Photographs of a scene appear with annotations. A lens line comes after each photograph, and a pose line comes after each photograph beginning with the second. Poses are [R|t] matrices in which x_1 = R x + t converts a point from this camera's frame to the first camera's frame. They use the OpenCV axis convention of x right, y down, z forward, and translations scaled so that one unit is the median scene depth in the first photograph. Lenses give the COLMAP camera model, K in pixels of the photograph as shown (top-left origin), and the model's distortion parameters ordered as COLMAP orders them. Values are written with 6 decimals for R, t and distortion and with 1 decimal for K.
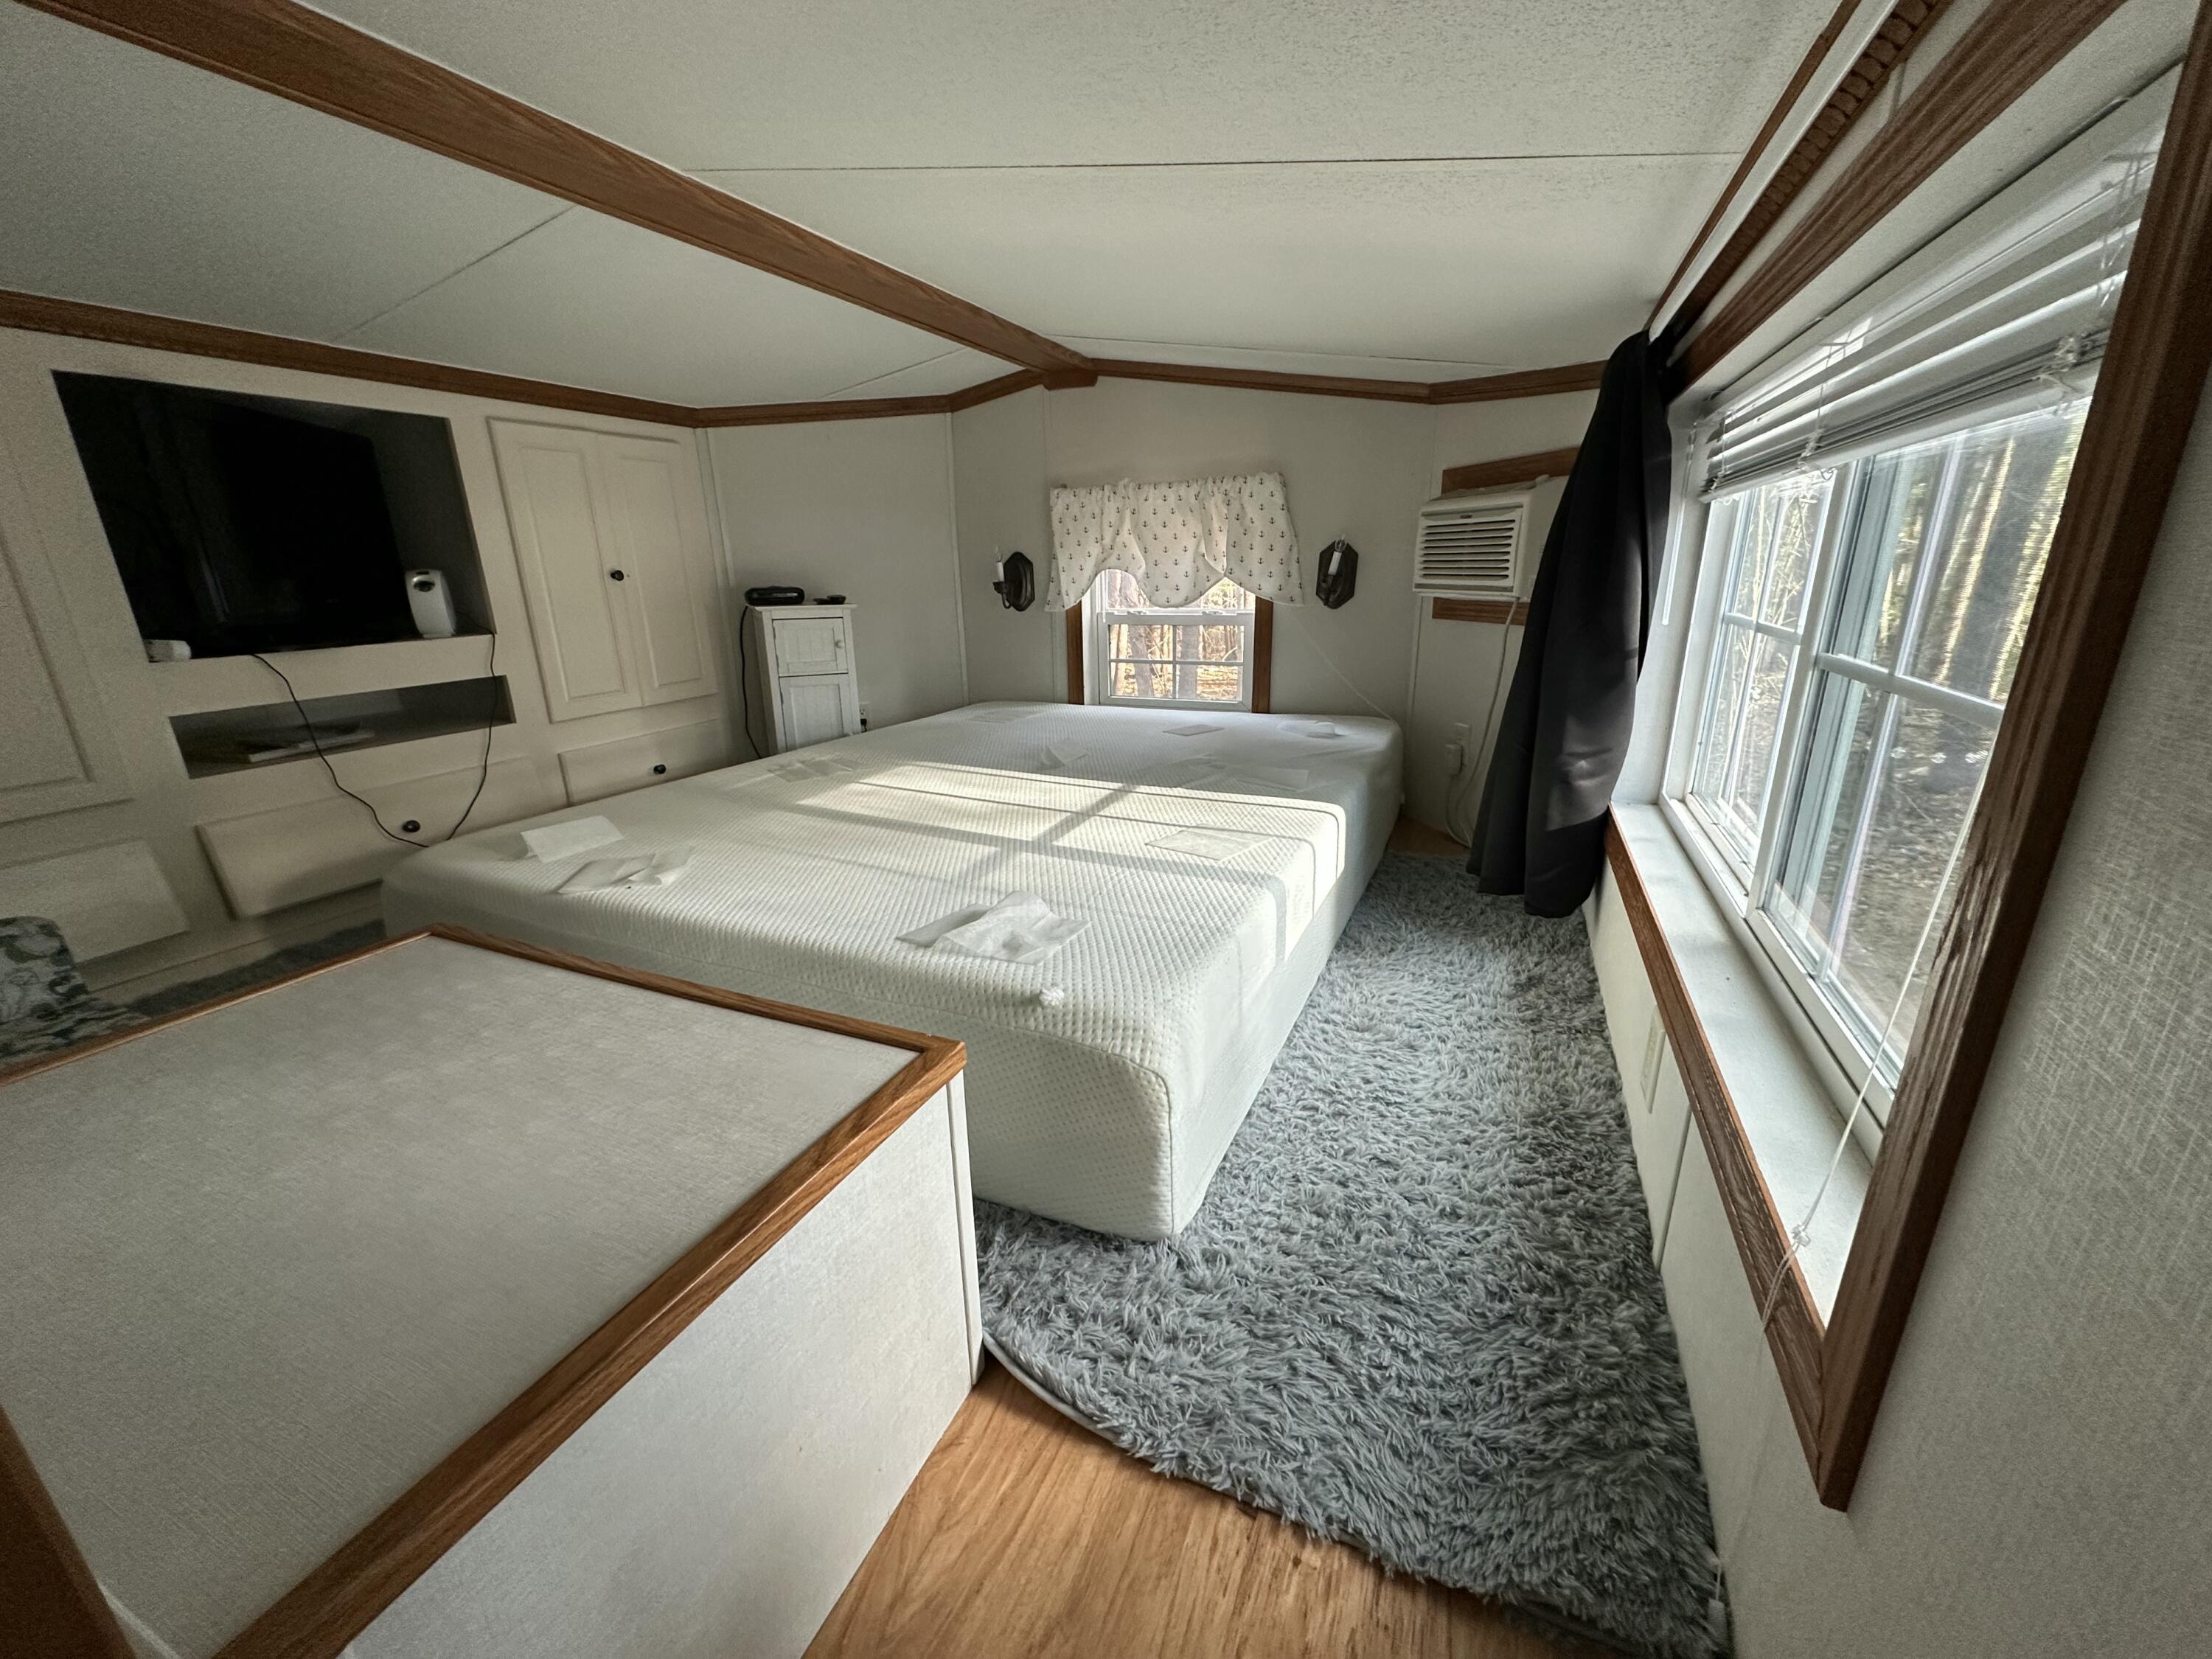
lens RADIAL K [[881.2, 0, 1112.6], [0, 881.2, 828.5], [0, 0, 1]] dist [-0.000947, 0.000150]
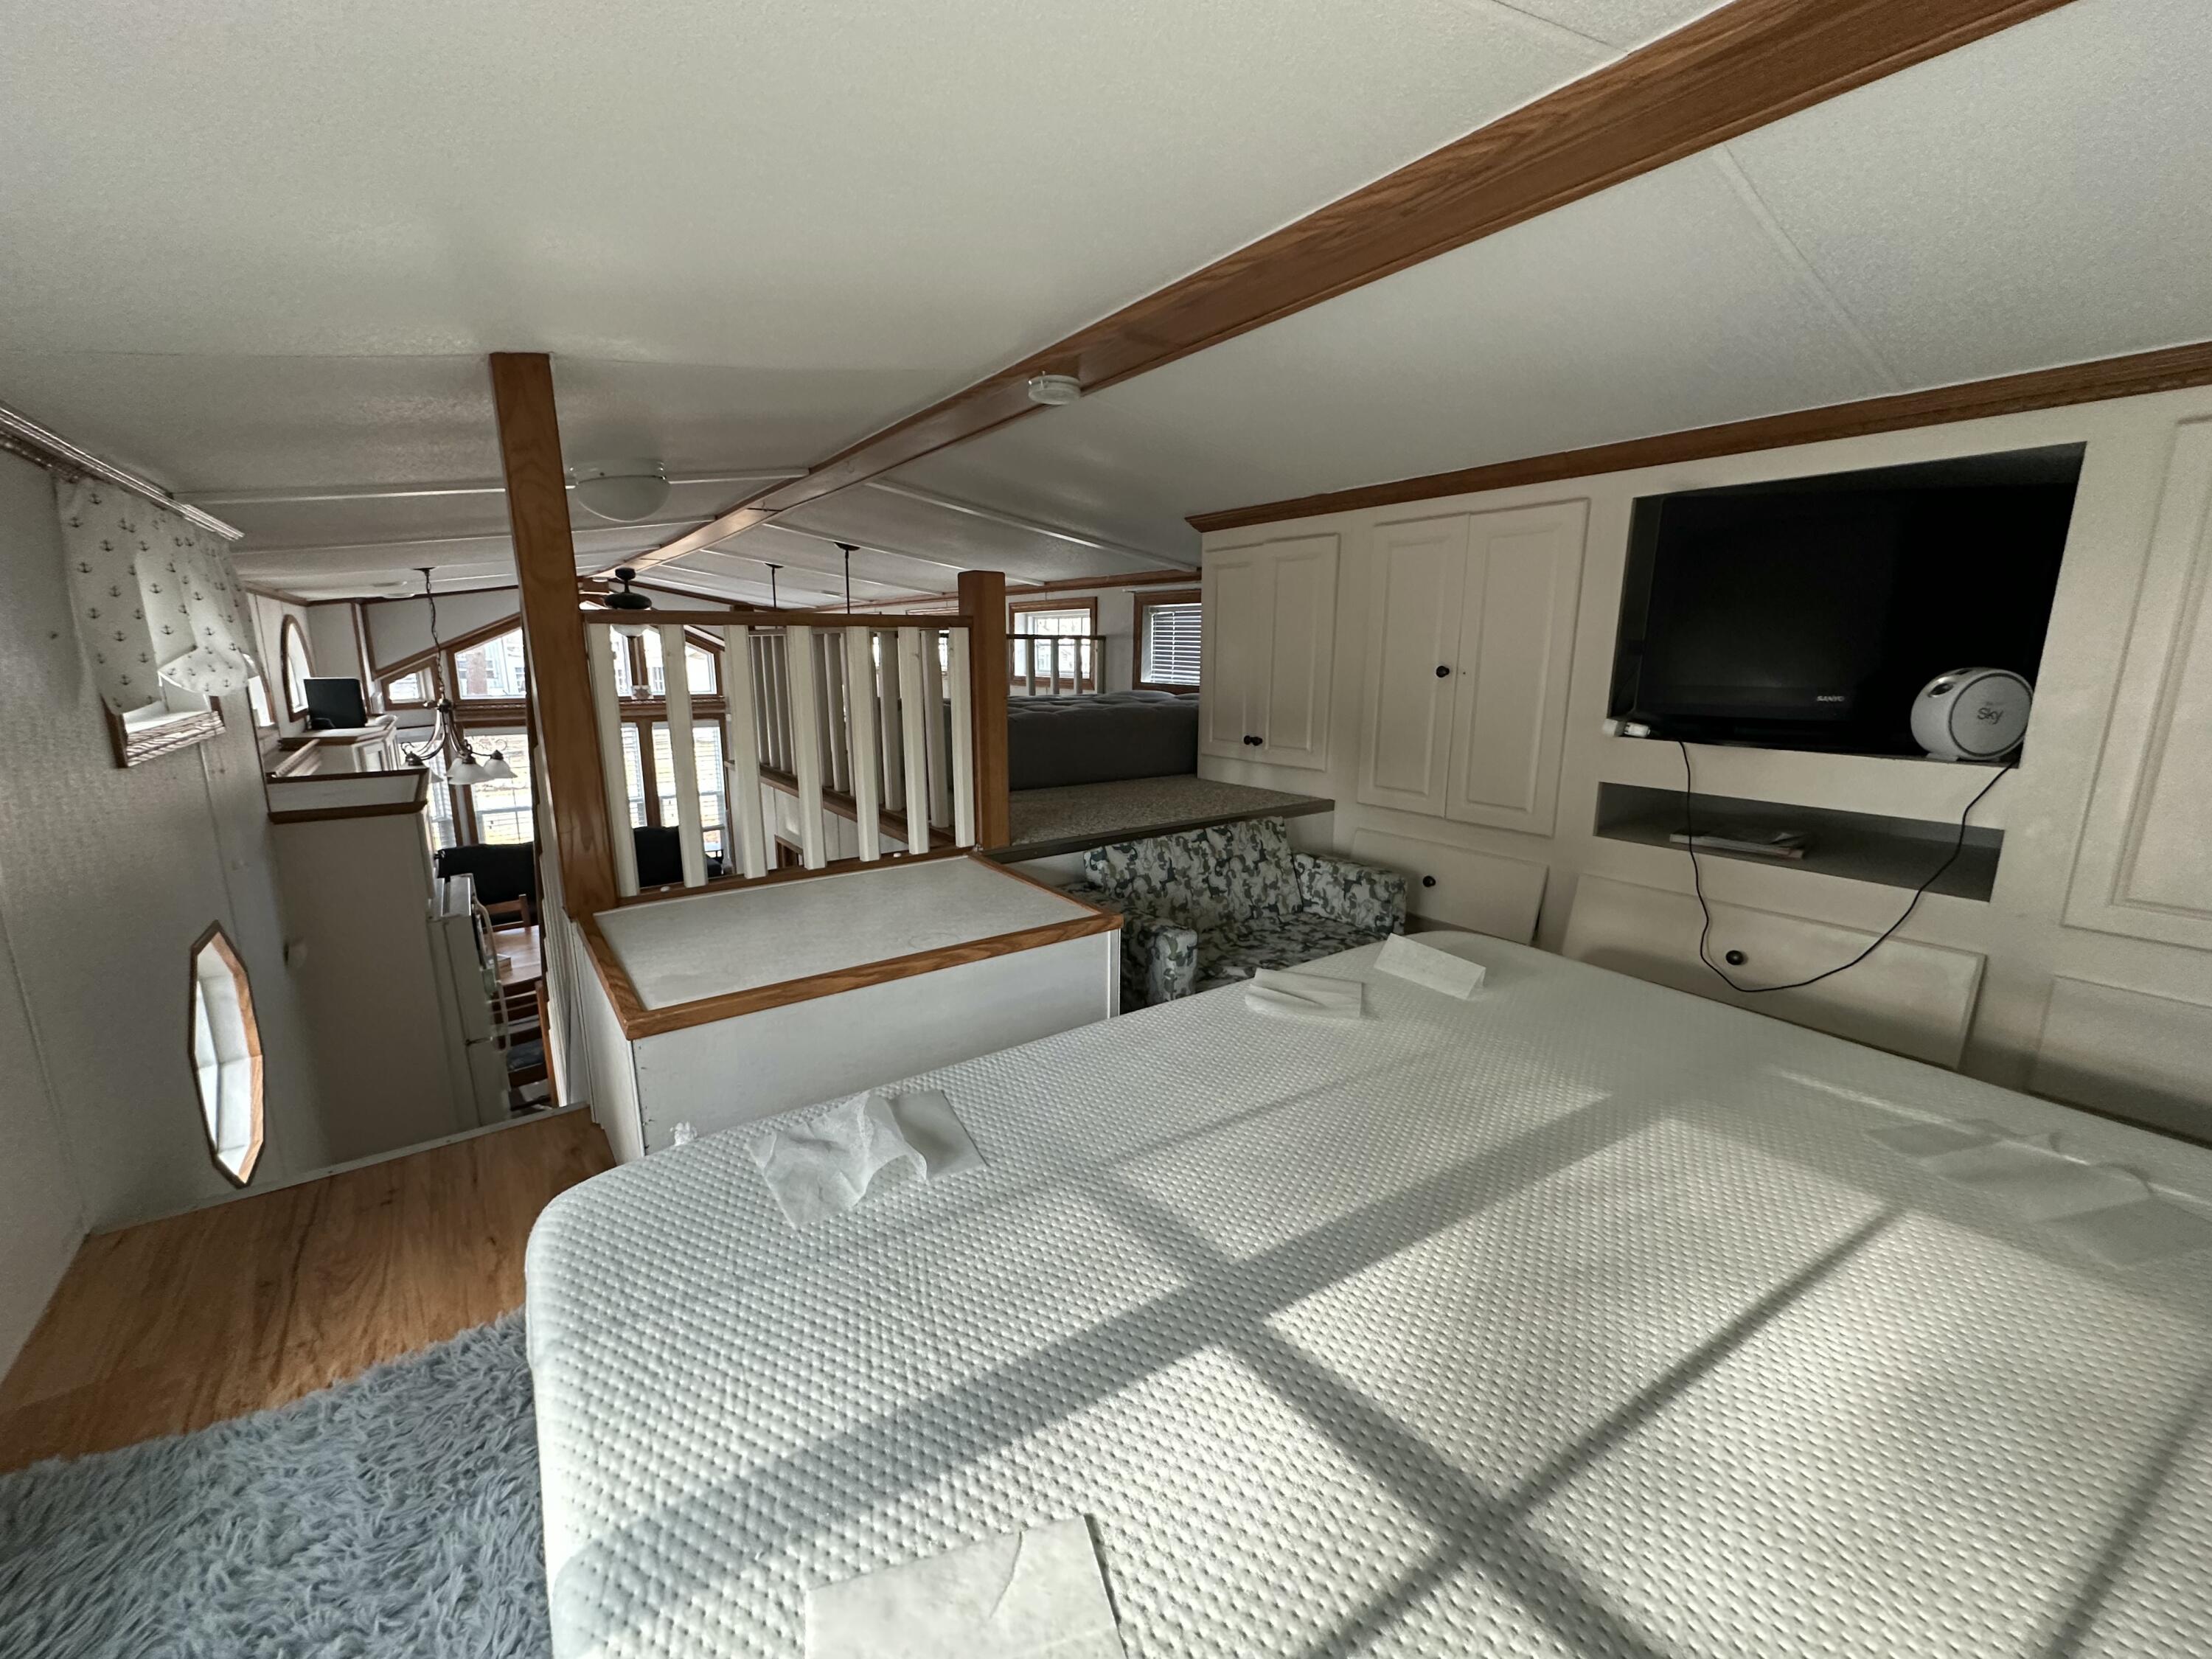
lens RADIAL K [[881.2, 0, 1109.2], [0, 881.2, 832.5], [0, 0, 1]] dist [-0.000947, 0.000150]
pose [[-0.502856, 0.197760, -0.841444, 0.259993], [-0.247145, 0.899940, 0.359204, -0.335829], [0.828285, 0.388587, -0.403665, 0.988615]]
